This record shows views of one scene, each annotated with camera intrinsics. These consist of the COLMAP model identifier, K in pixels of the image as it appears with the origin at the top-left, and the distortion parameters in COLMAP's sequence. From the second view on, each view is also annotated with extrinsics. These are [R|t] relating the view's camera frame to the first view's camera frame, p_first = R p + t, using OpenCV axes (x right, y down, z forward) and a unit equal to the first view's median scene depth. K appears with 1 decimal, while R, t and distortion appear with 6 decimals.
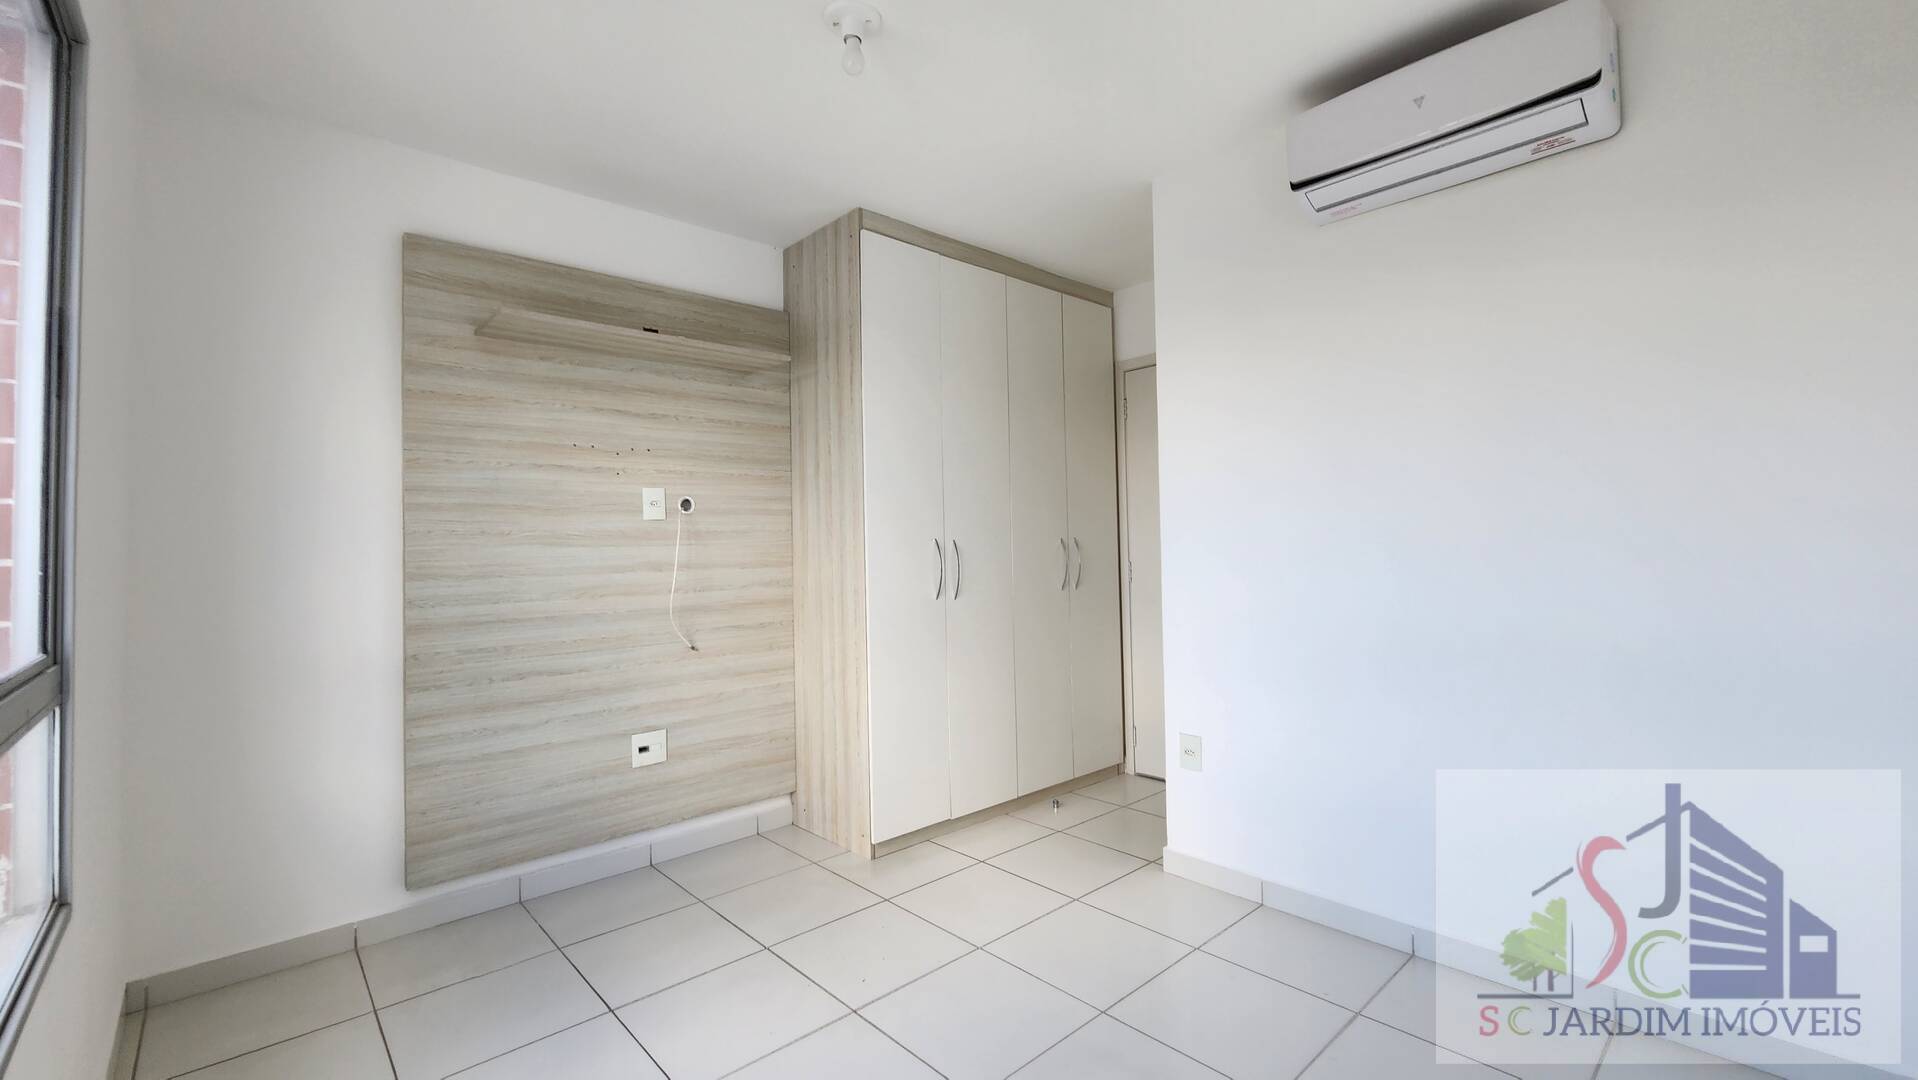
lens RADIAL K [[788.3, 0, 960.3], [0, 788.3, 532.0], [0, 0, 1]] dist [0.001612, 0.000075]
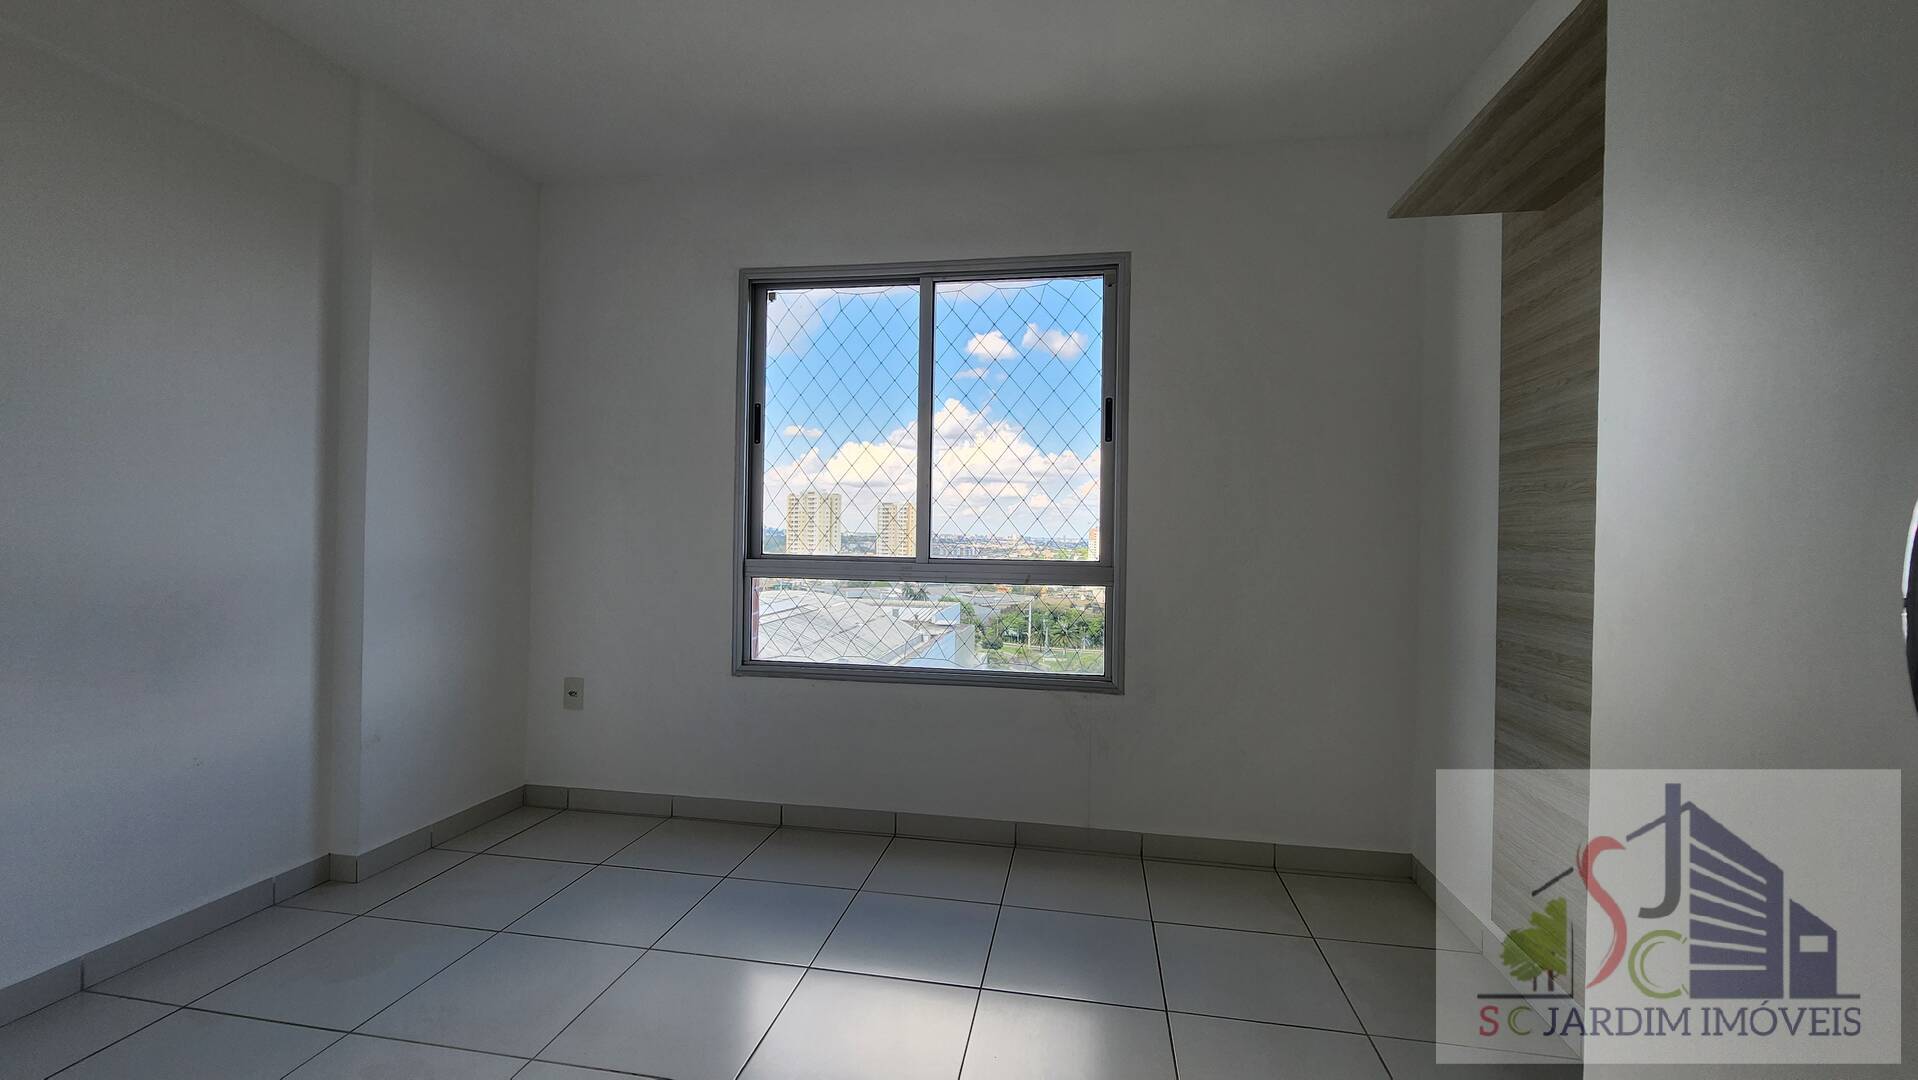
lens RADIAL K [[788.3, 0, 960.3], [0, 788.3, 532.0], [0, 0, 1]] dist [0.001612, 0.000075]
pose [[-0.788218, 0.000908, -0.615395, 0.244005], [0.005777, 0.999966, -0.005923, 0.043459], [0.615369, -0.008224, -0.788196, 1.254060]]
